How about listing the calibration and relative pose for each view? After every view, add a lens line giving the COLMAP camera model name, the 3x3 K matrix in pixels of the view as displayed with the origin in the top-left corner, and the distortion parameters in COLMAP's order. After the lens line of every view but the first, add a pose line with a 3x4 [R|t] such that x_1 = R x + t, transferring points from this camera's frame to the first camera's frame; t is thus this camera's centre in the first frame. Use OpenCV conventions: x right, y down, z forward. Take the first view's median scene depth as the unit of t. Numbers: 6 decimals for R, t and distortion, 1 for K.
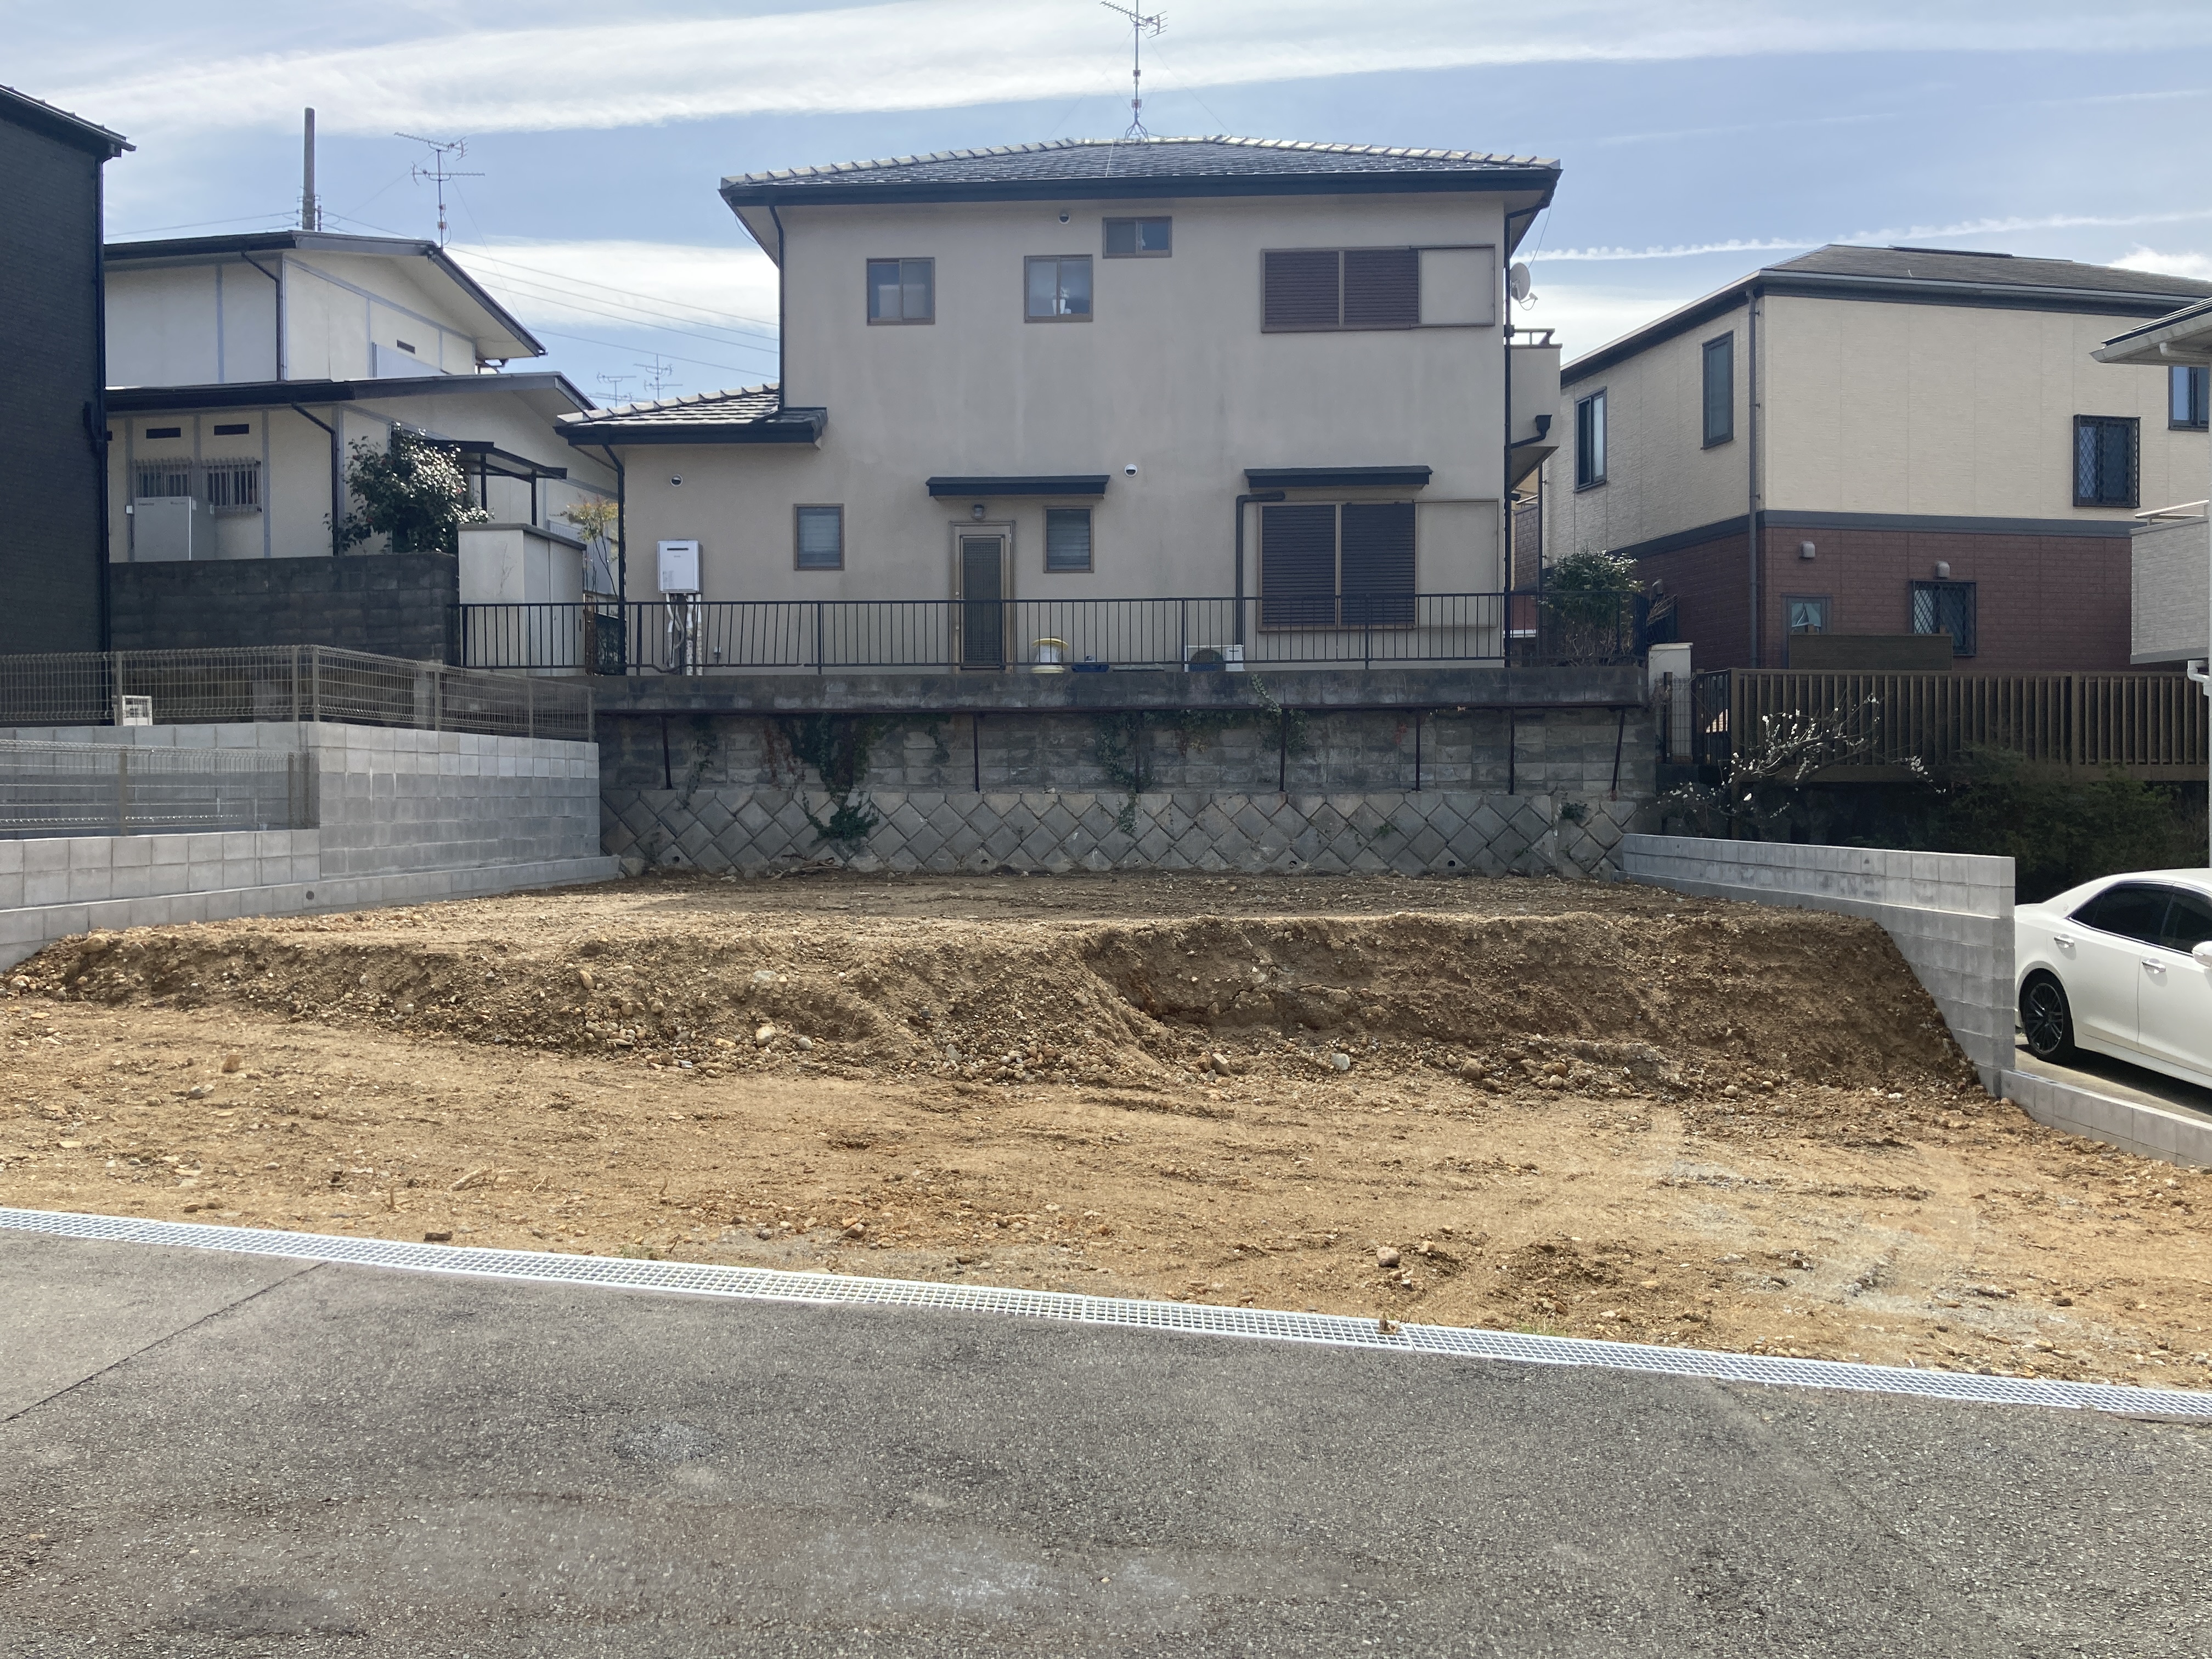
lens RADIAL K [[1810.1, 0, 1102.6], [0, 1810.1, 829.8], [0, 0, 1]] dist [0.046179, -0.058625]
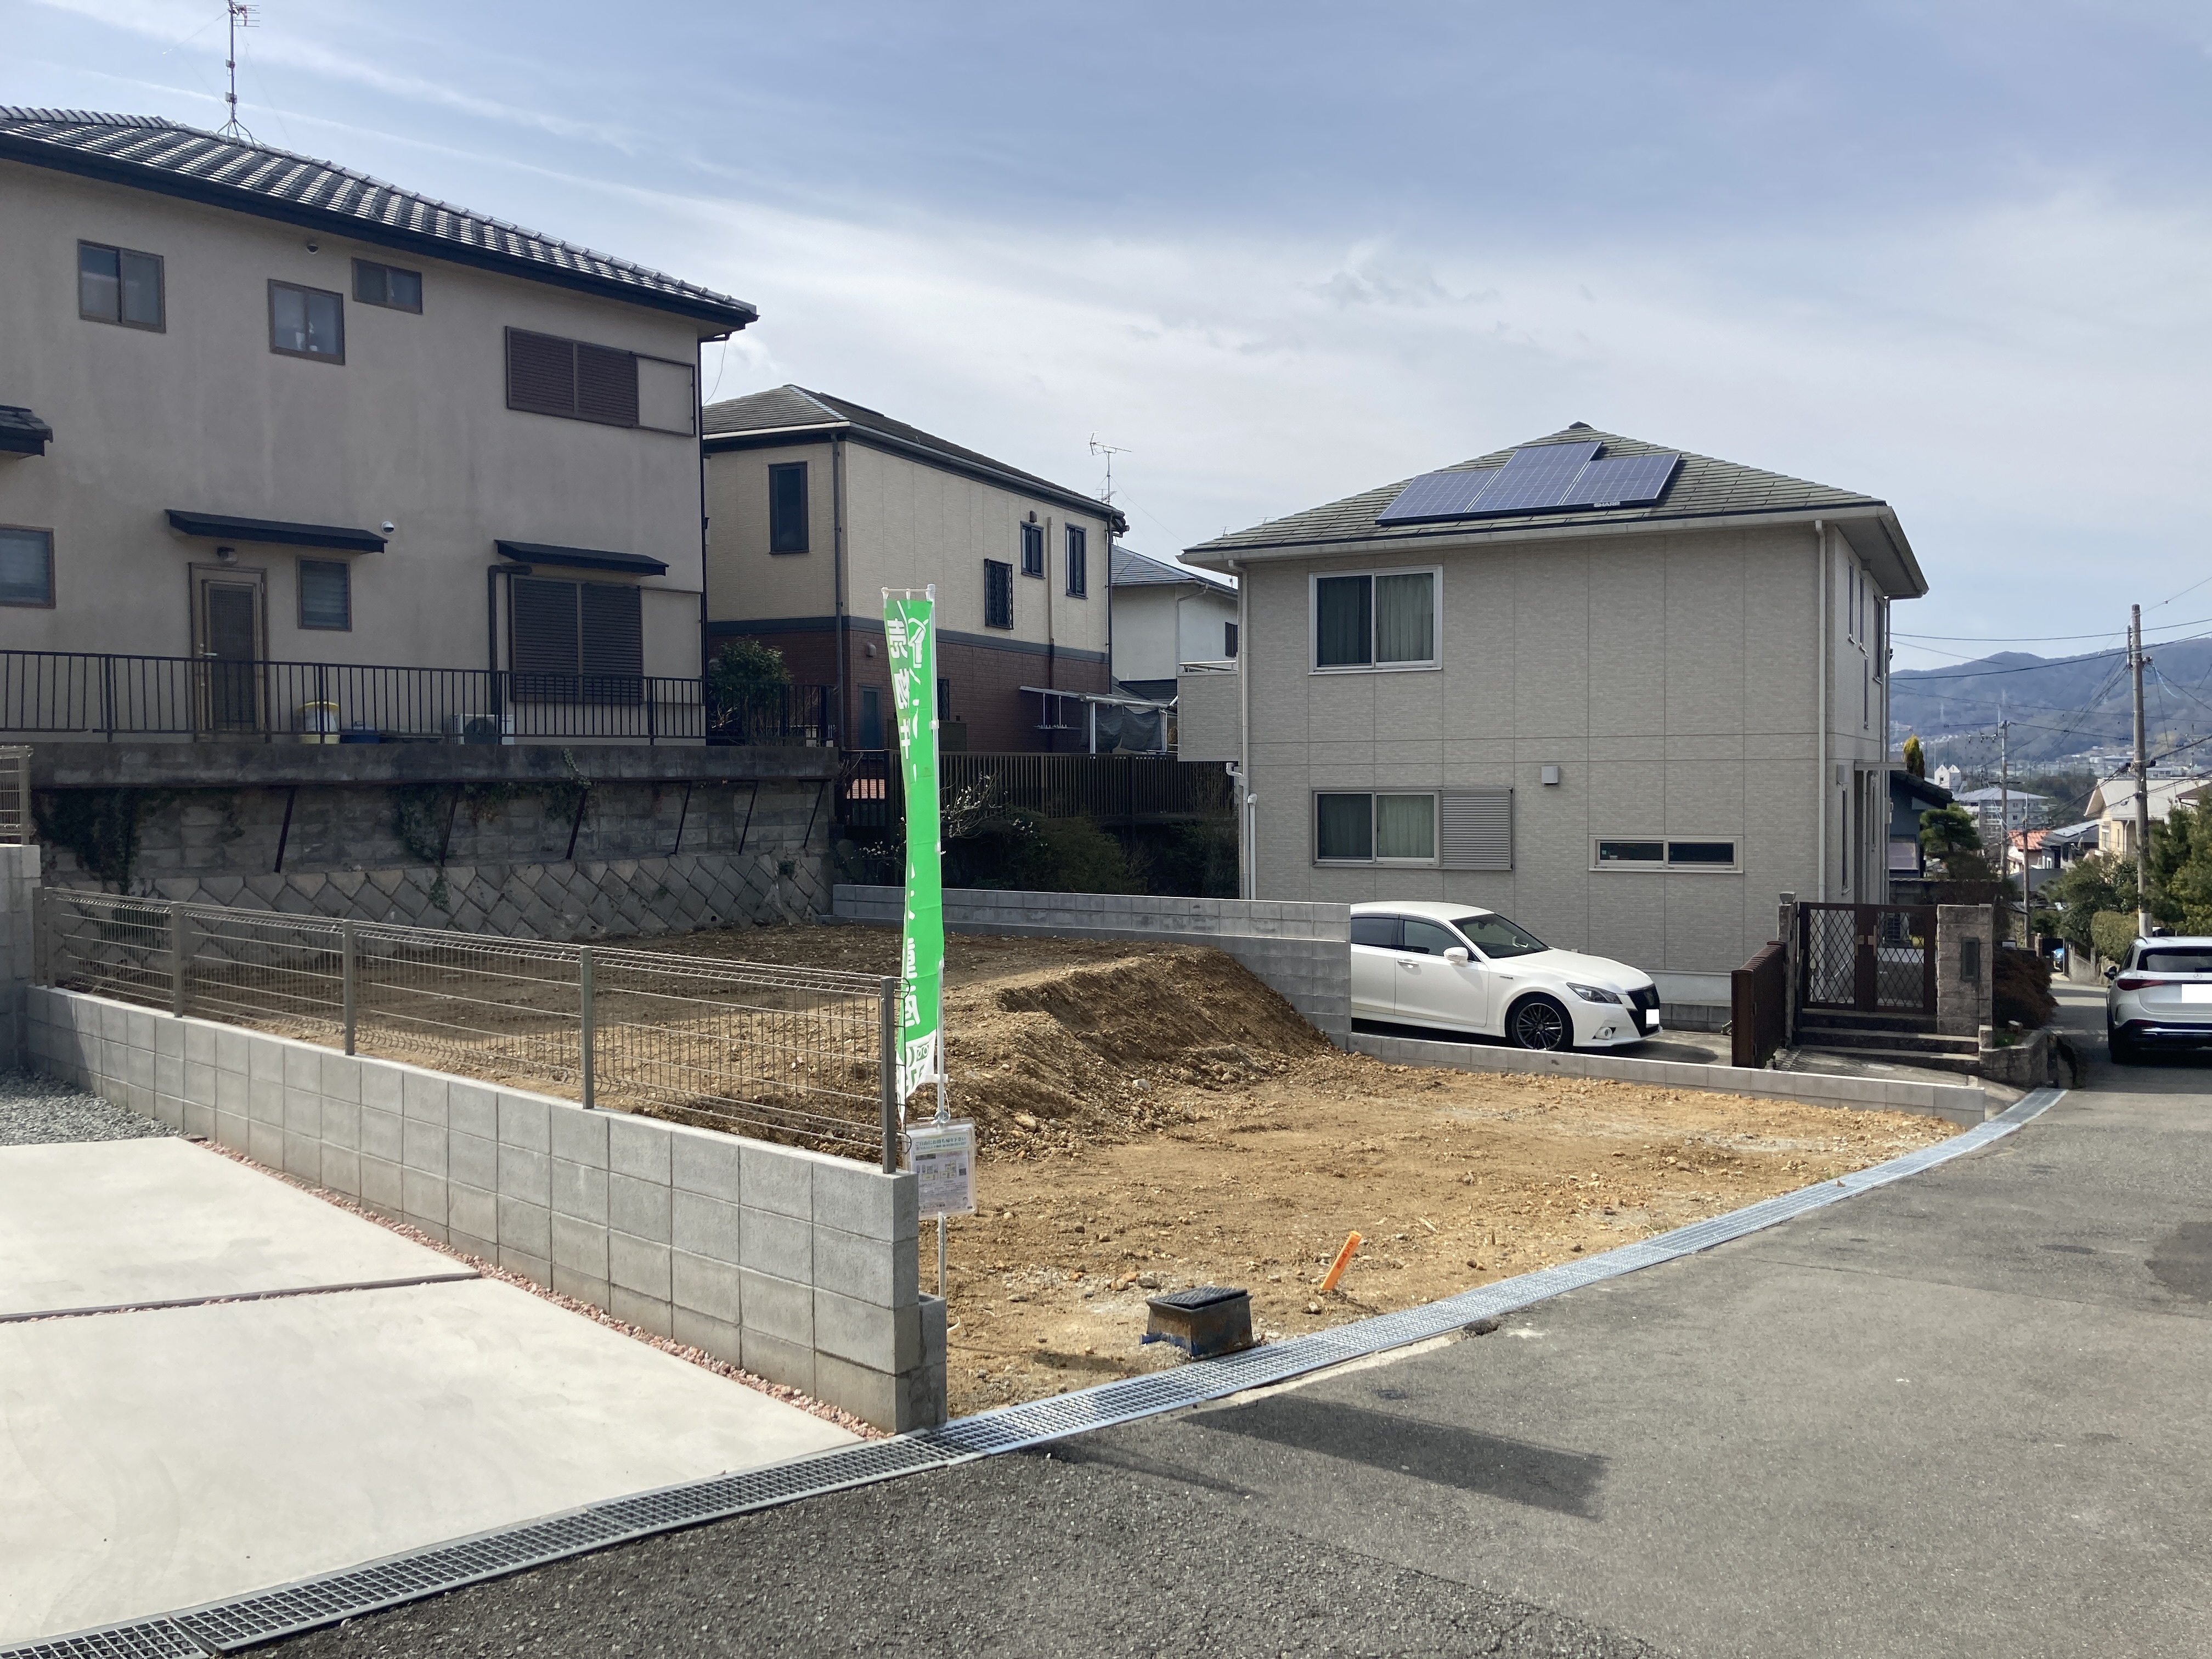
lens RADIAL K [[1810.1, 0, 1124.2], [0, 1810.1, 839.1], [0, 0, 1]] dist [0.046179, -0.058625]
pose [[0.597893, -0.029346, 0.801038, -0.543820], [0.021140, 0.999559, 0.020840, -0.047764], [-0.801297, 0.004474, 0.598250, 0.117922]]
